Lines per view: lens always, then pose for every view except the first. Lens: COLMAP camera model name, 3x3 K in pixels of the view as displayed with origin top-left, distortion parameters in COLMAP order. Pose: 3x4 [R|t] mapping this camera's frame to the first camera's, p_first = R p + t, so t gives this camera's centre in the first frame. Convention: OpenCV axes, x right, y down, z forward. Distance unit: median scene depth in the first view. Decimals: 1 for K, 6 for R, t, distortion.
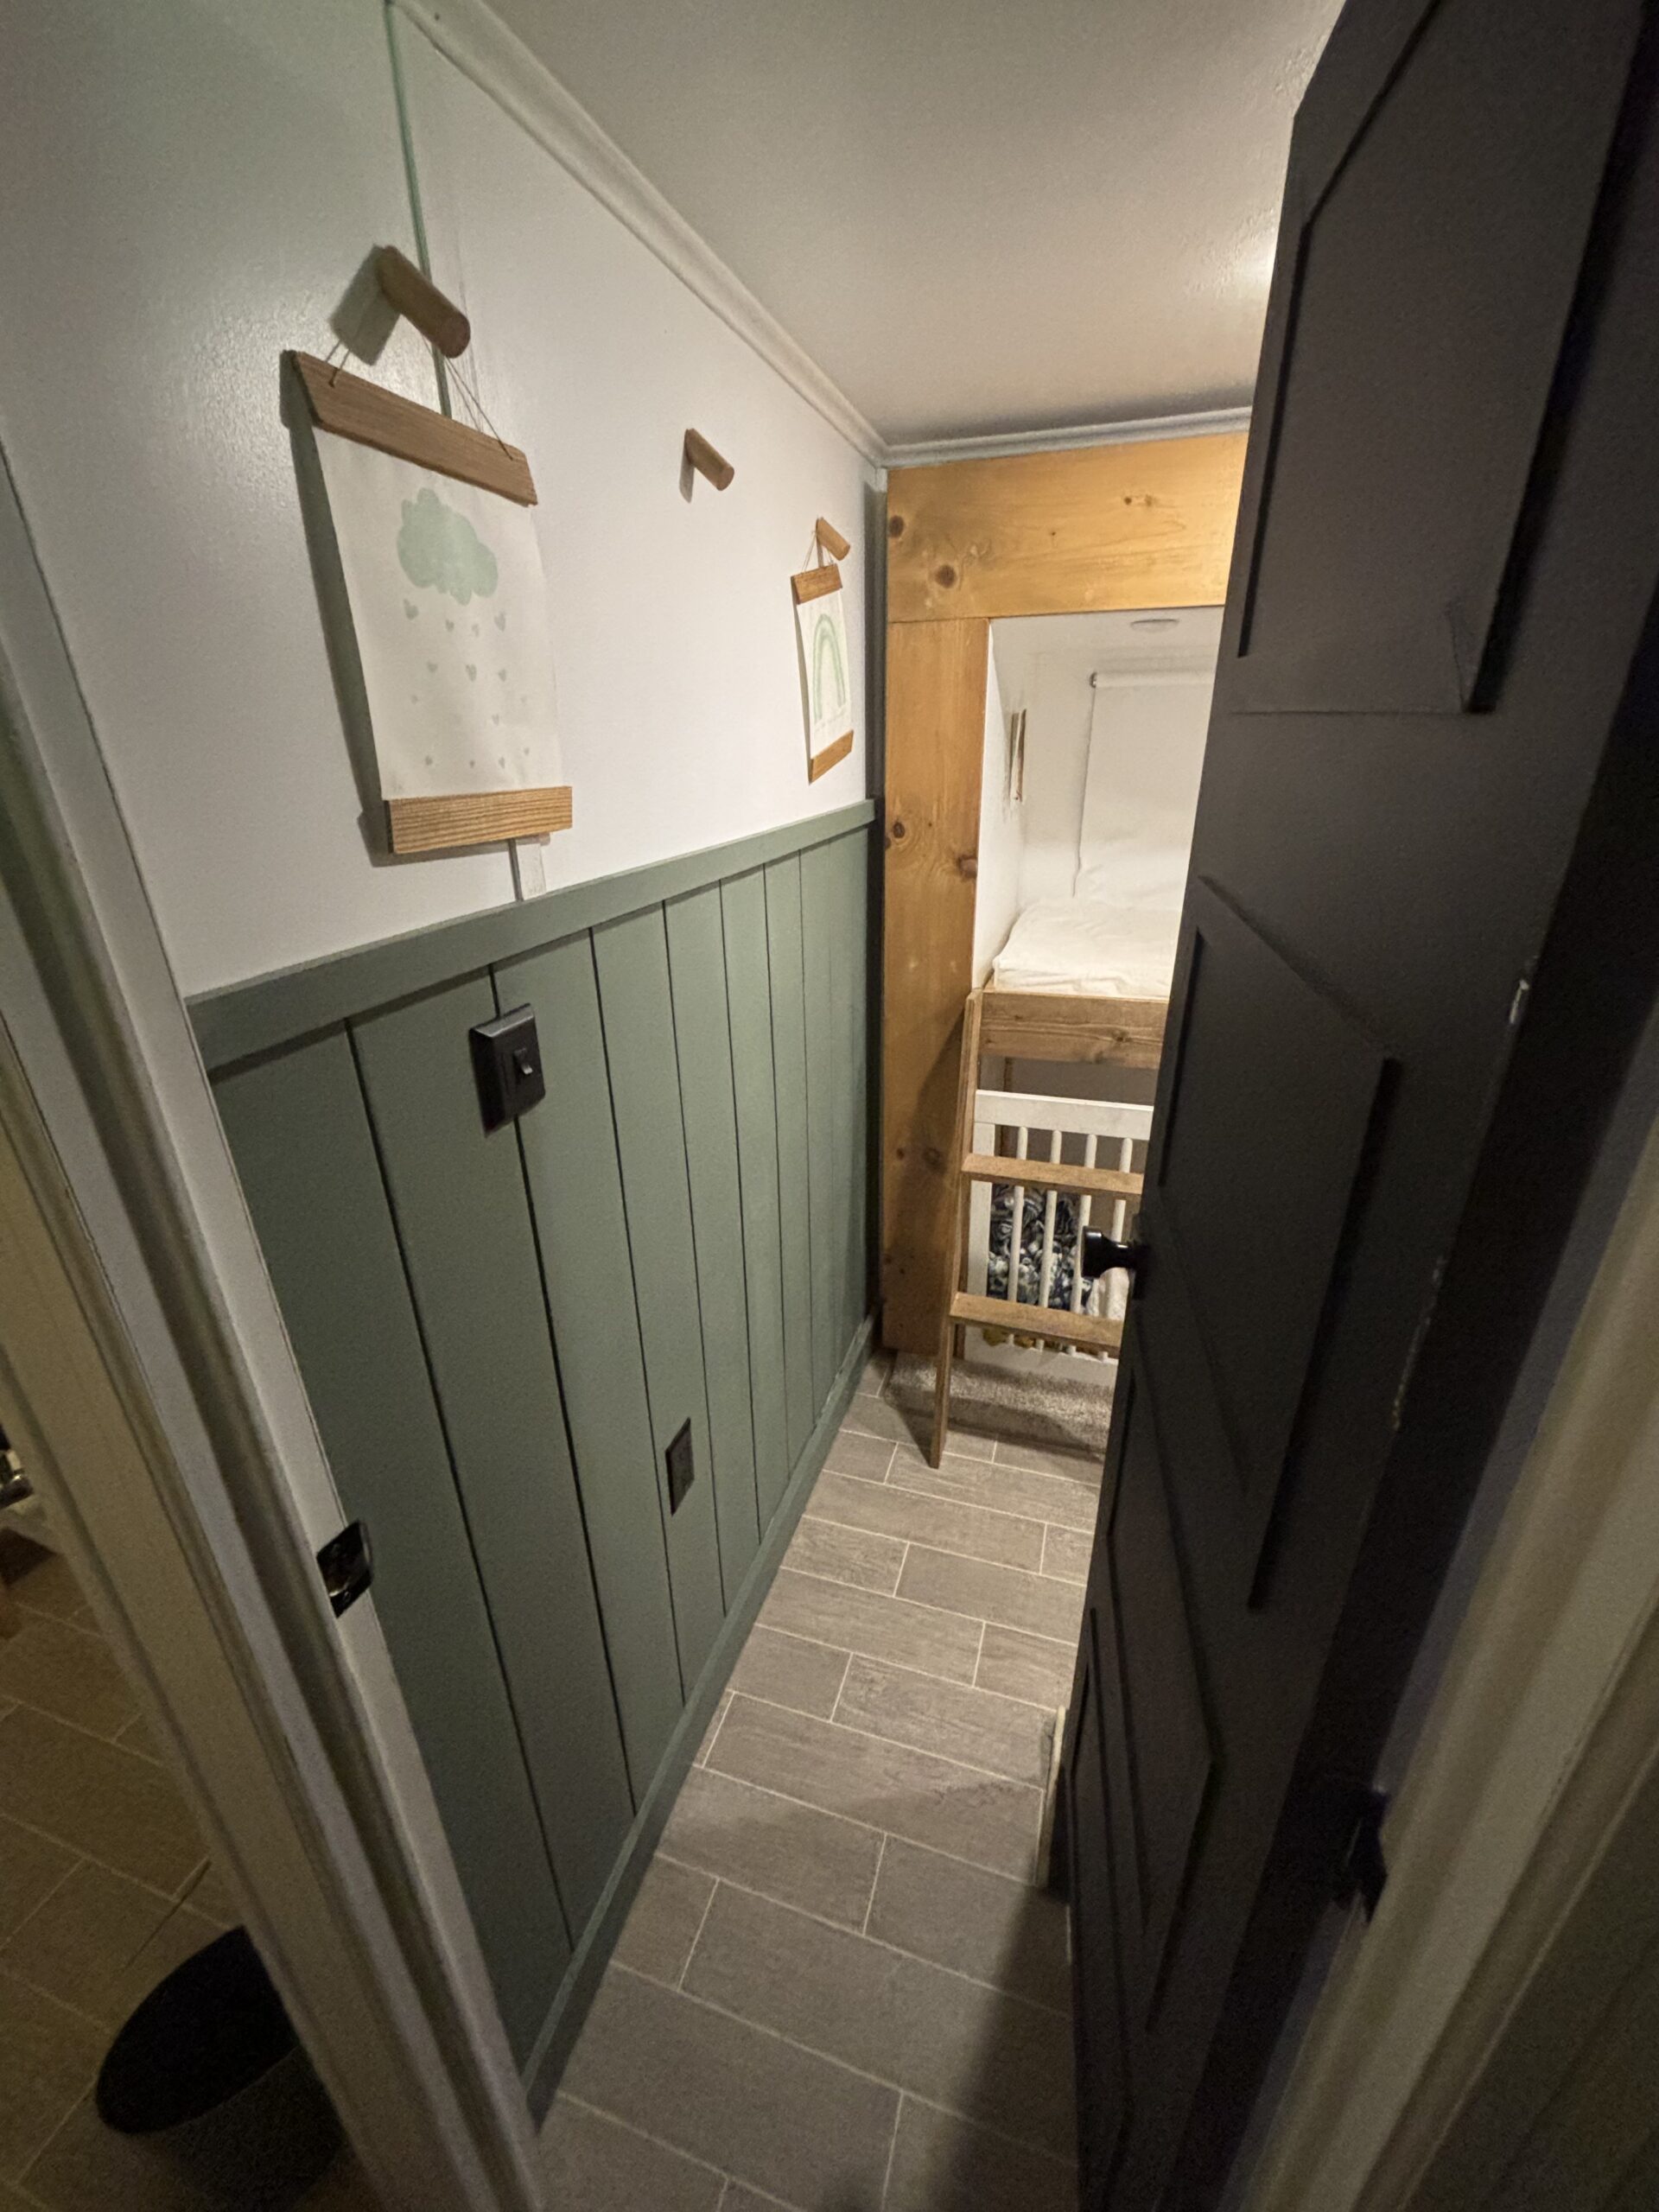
lens RADIAL K [[885.1, 0, 822.4], [0, 885.1, 1114.9], [0, 0, 1]] dist [0.002244, 0.000208]
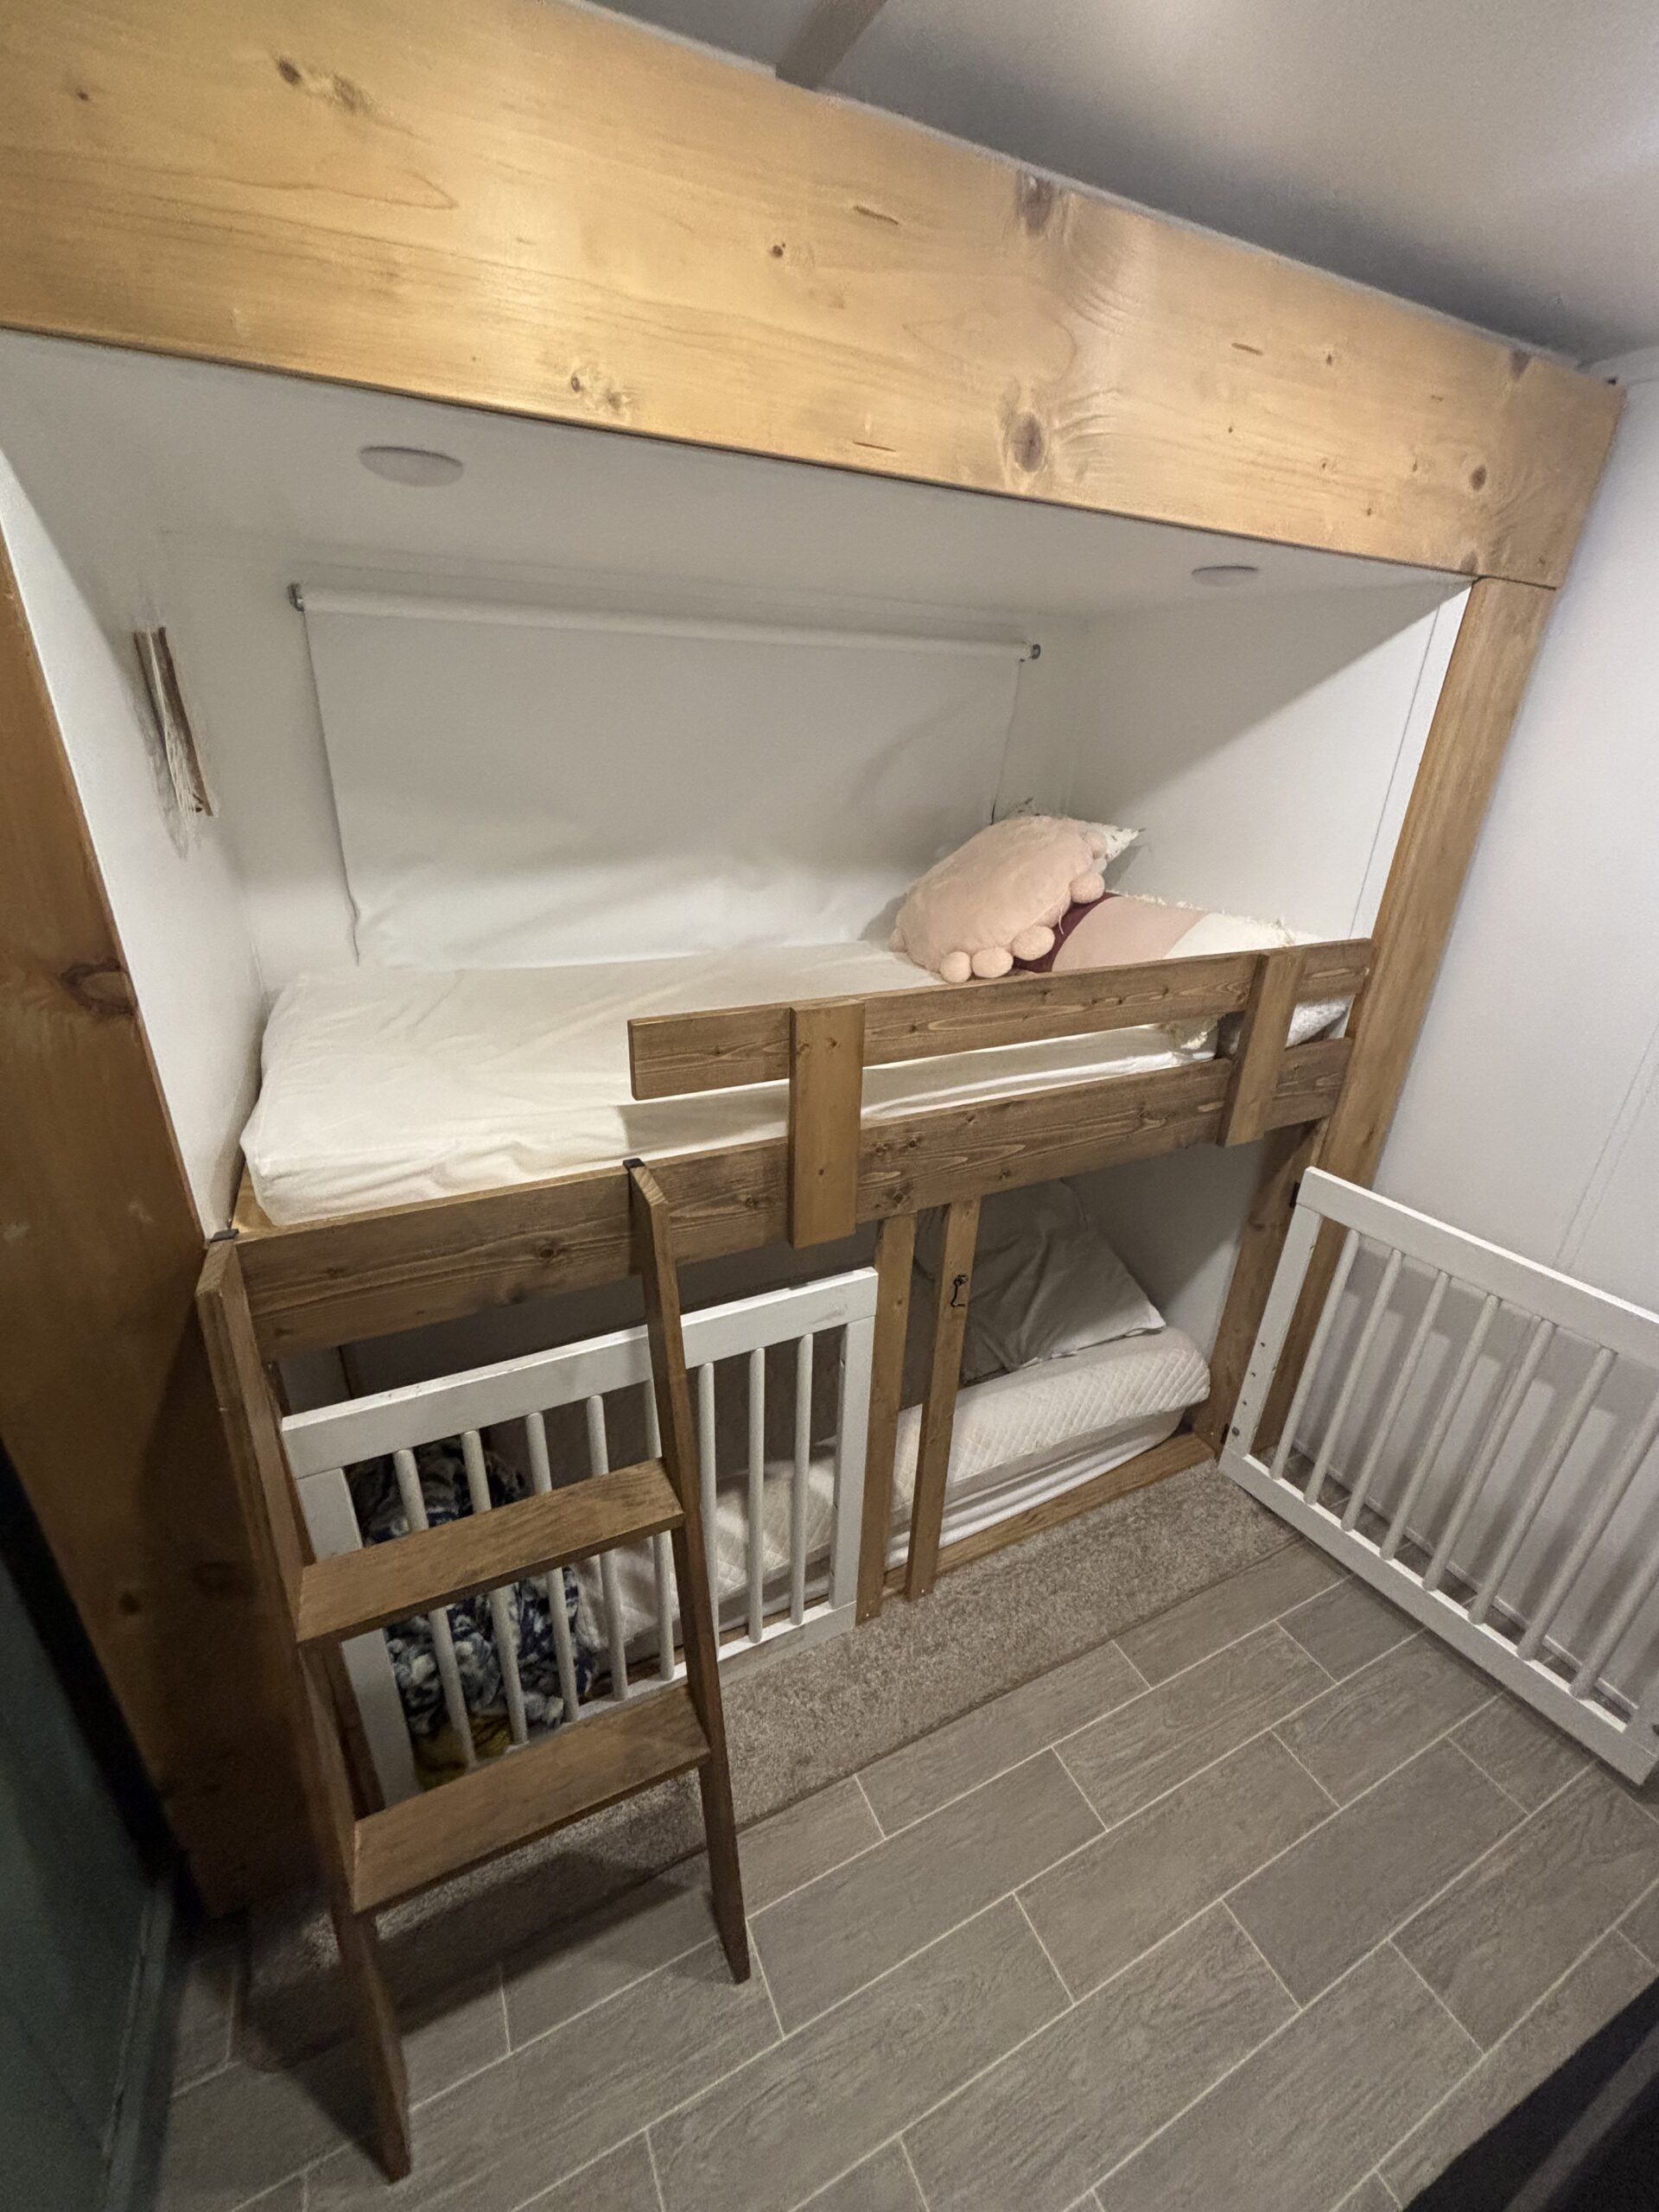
lens RADIAL K [[885.1, 0, 822.4], [0, 885.1, 1114.9], [0, 0, 1]] dist [0.002244, 0.000208]
pose [[0.713265, -0.237559, 0.659407, 0.106767], [0.228365, 0.968239, 0.101803, -0.172090], [-0.662648, 0.077973, 0.744861, 0.434468]]
